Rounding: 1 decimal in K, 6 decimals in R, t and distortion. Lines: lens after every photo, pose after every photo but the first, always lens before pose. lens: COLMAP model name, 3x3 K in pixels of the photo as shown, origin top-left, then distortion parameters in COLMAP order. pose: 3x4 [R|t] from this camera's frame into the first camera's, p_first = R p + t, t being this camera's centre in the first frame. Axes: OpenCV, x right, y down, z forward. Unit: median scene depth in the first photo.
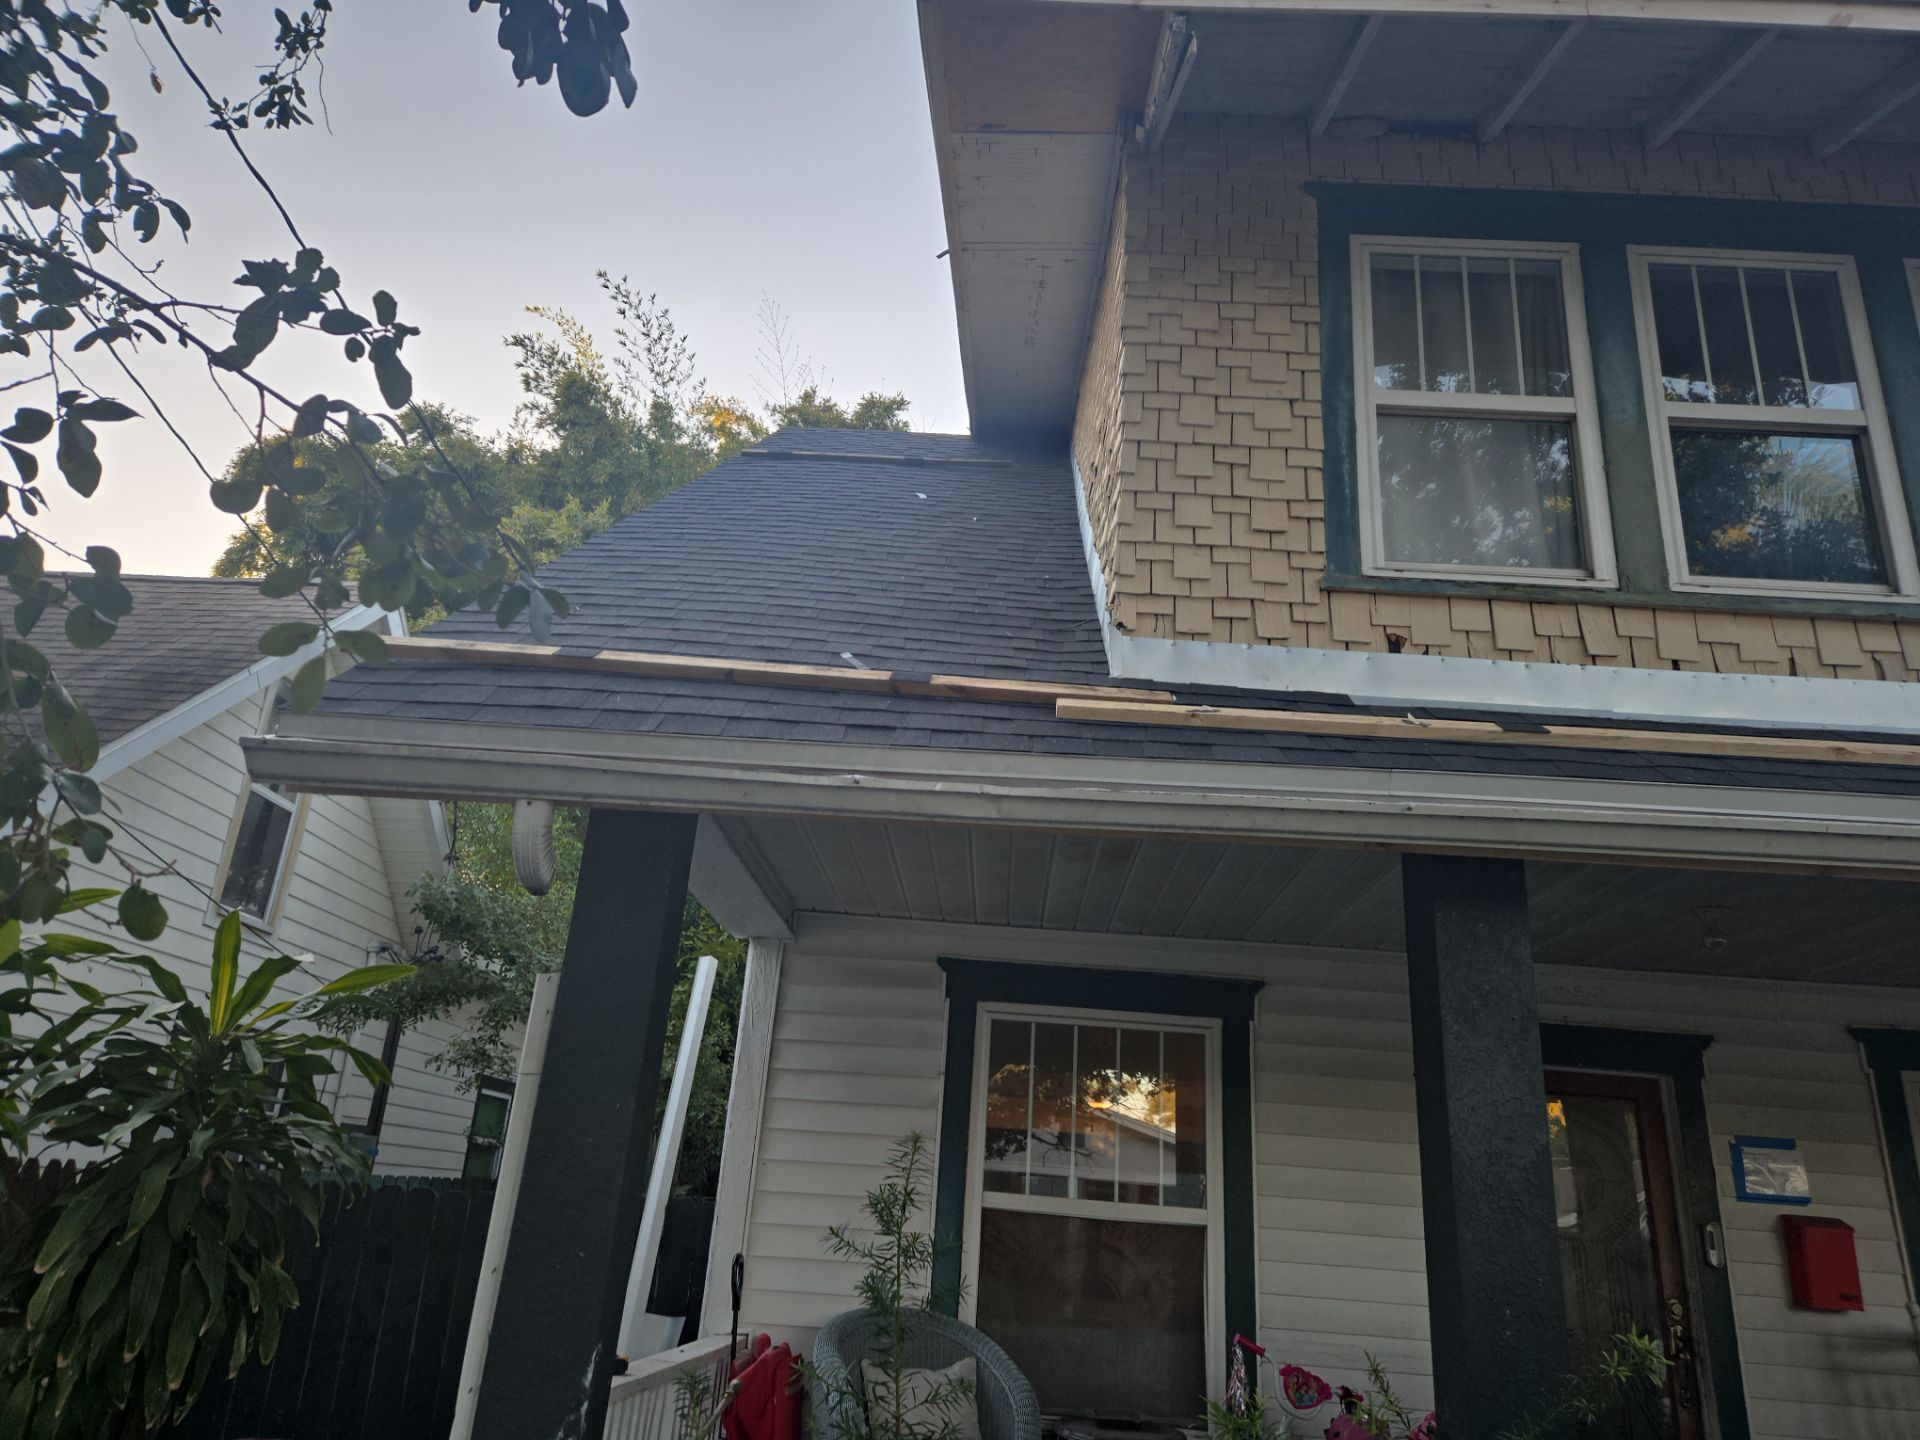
lens RADIAL K [[1275.6, 0, 959.0], [0, 1275.6, 740.7], [0, 0, 1]] dist [0.101008, -0.065172]
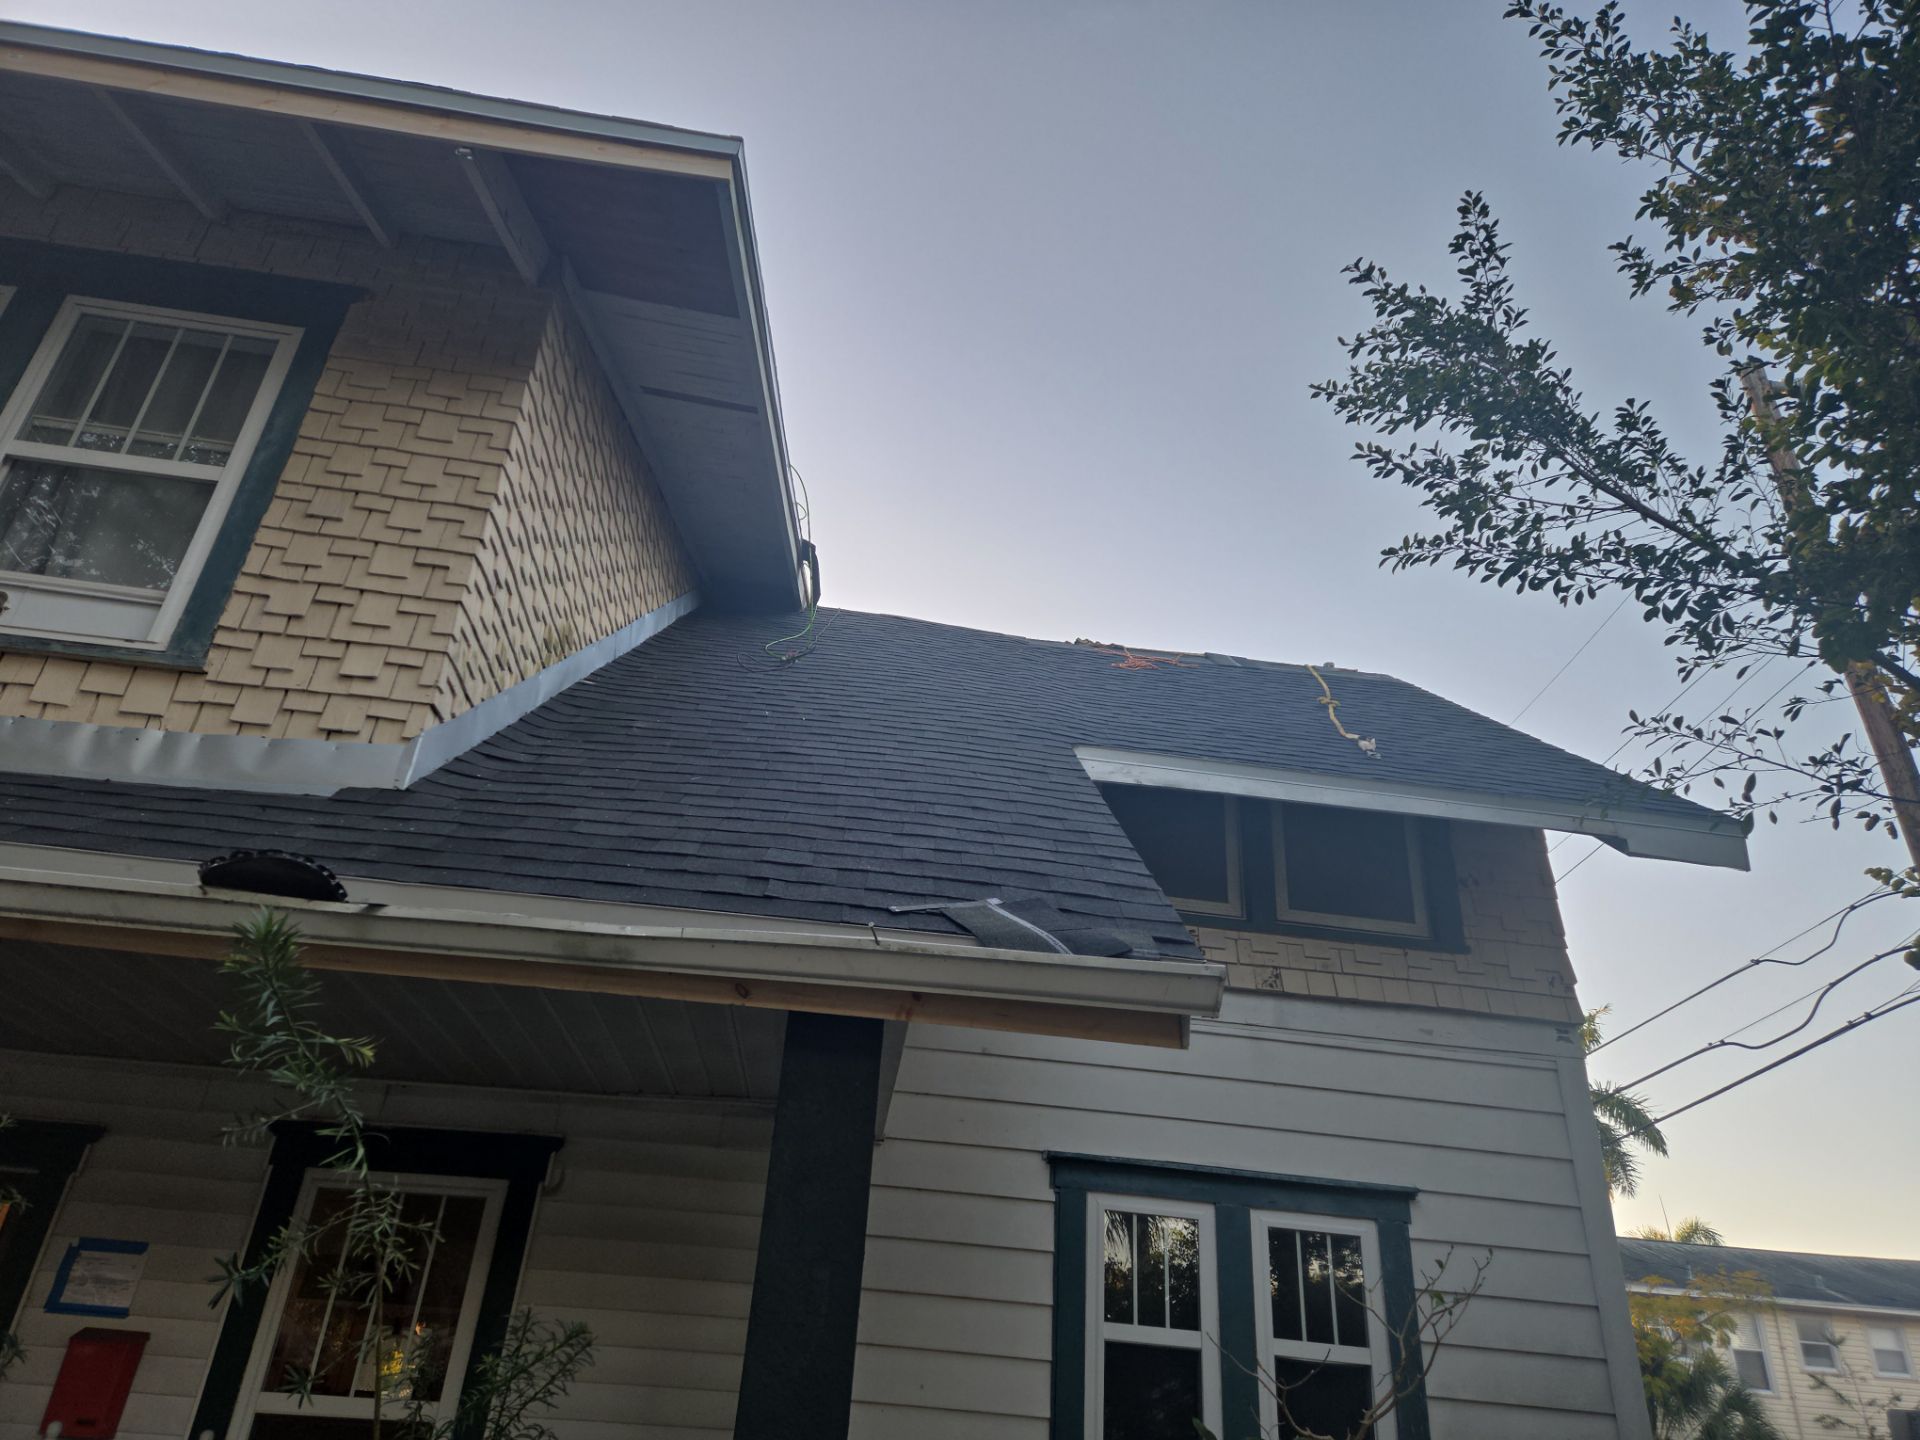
lens RADIAL K [[1278.5, 0, 952.2], [0, 1278.5, 736.3], [0, 0, 1]] dist [0.096307, -0.078295]
pose [[0.995440, 0.054571, 0.078234, 1.434432], [-0.043166, 0.989112, -0.140695, 0.079387], [-0.085060, 0.136676, 0.986957, 0.014832]]
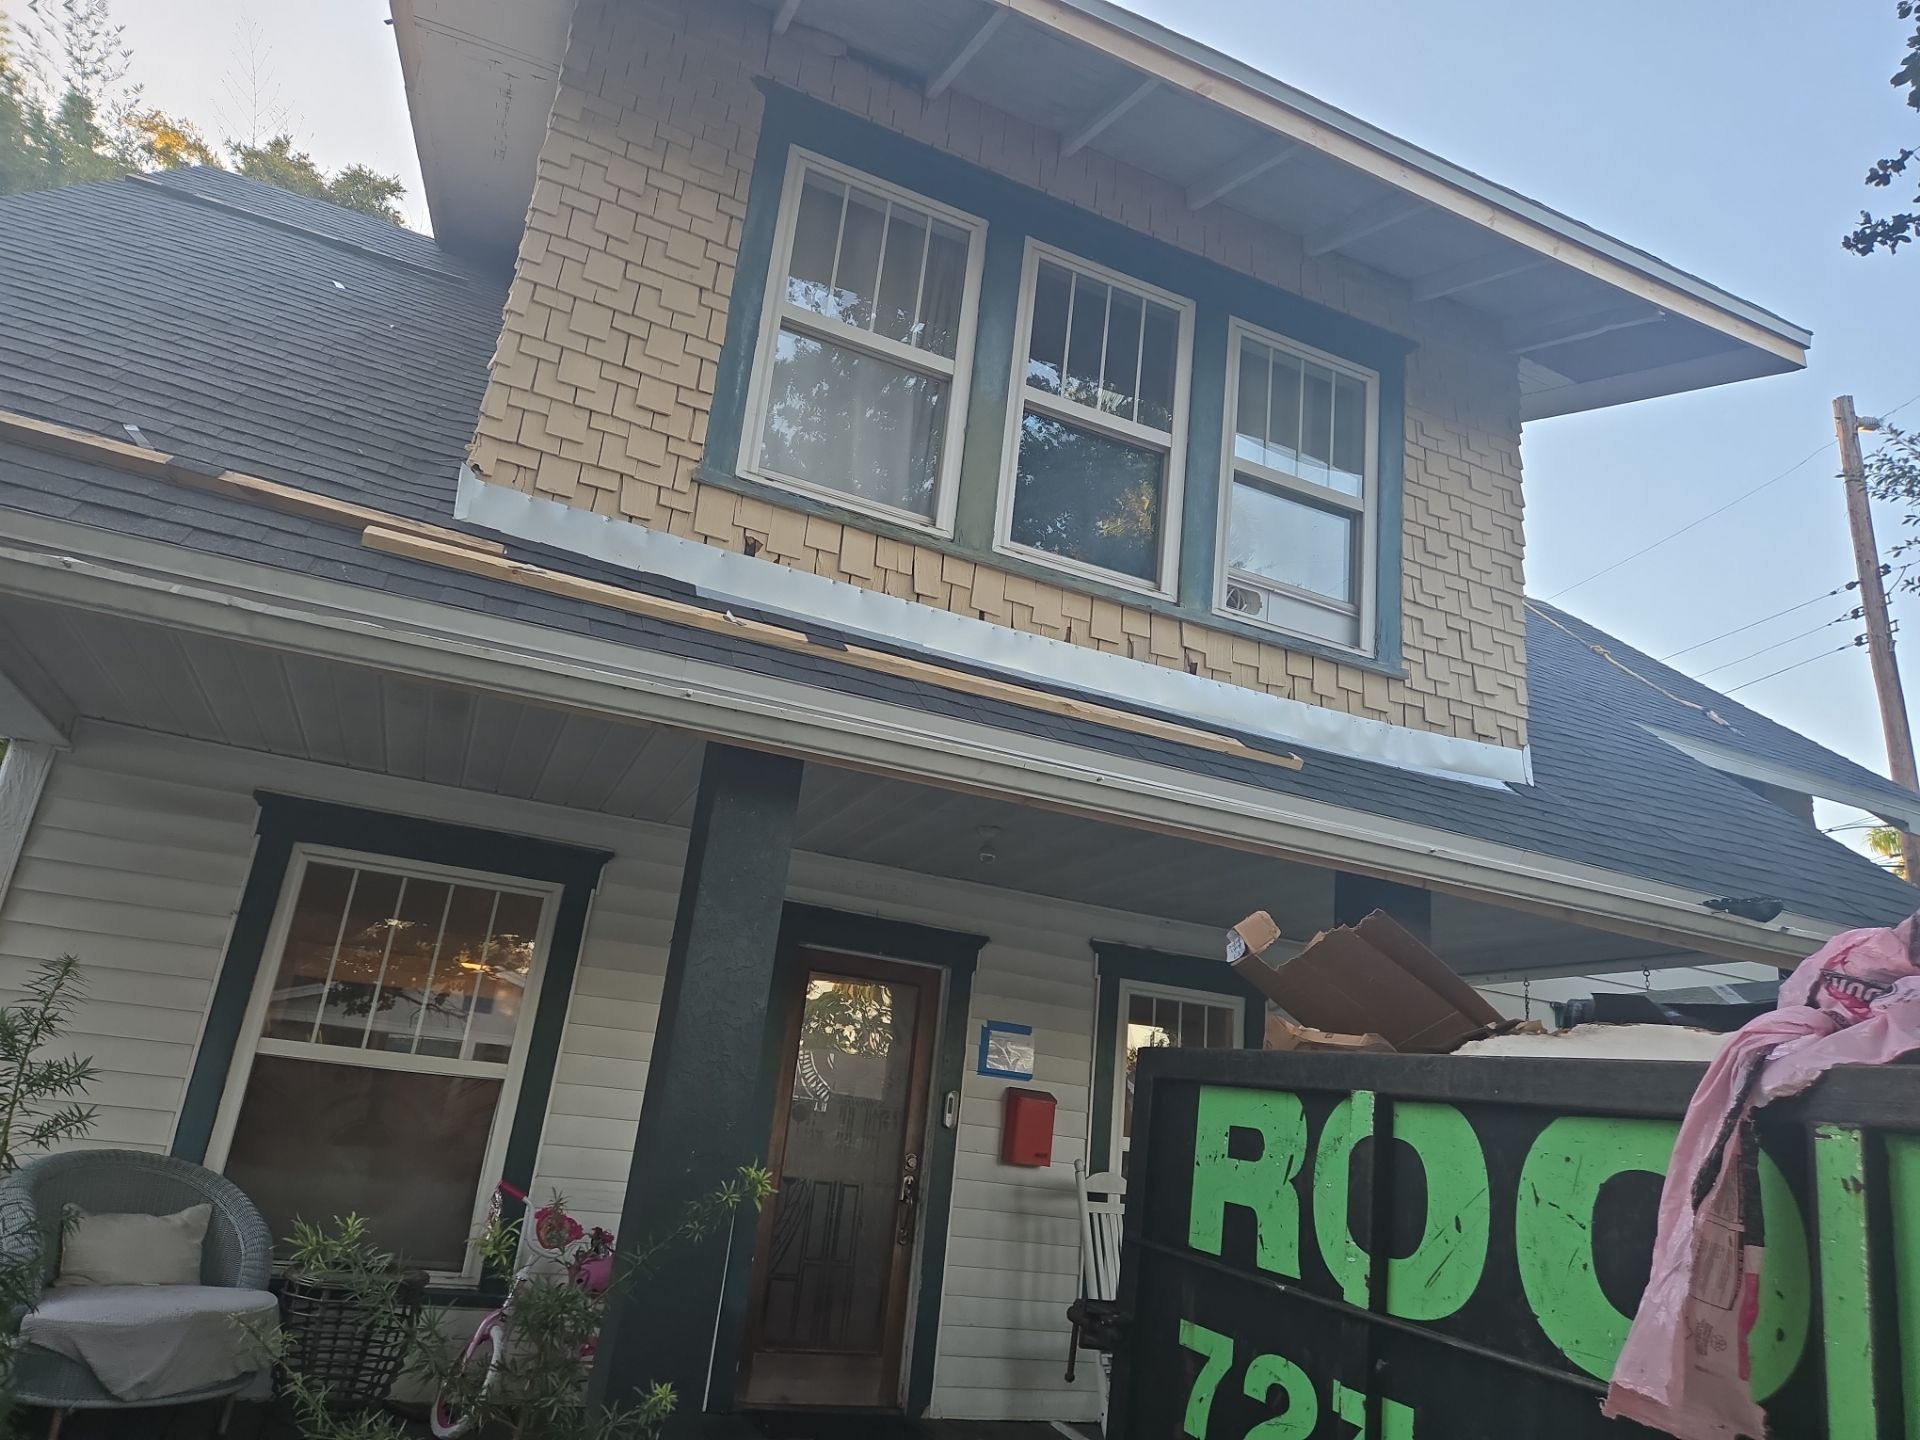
lens RADIAL K [[1270.9, 0, 943.2], [0, 1270.9, 728.6], [0, 0, 1]] dist [0.099207, -0.073313]
pose [[0.922372, 0.151089, 0.355529, 0.129847], [-0.178026, 0.983037, 0.044104, -0.002947], [-0.342835, -0.103974, 0.933624, -0.041816]]
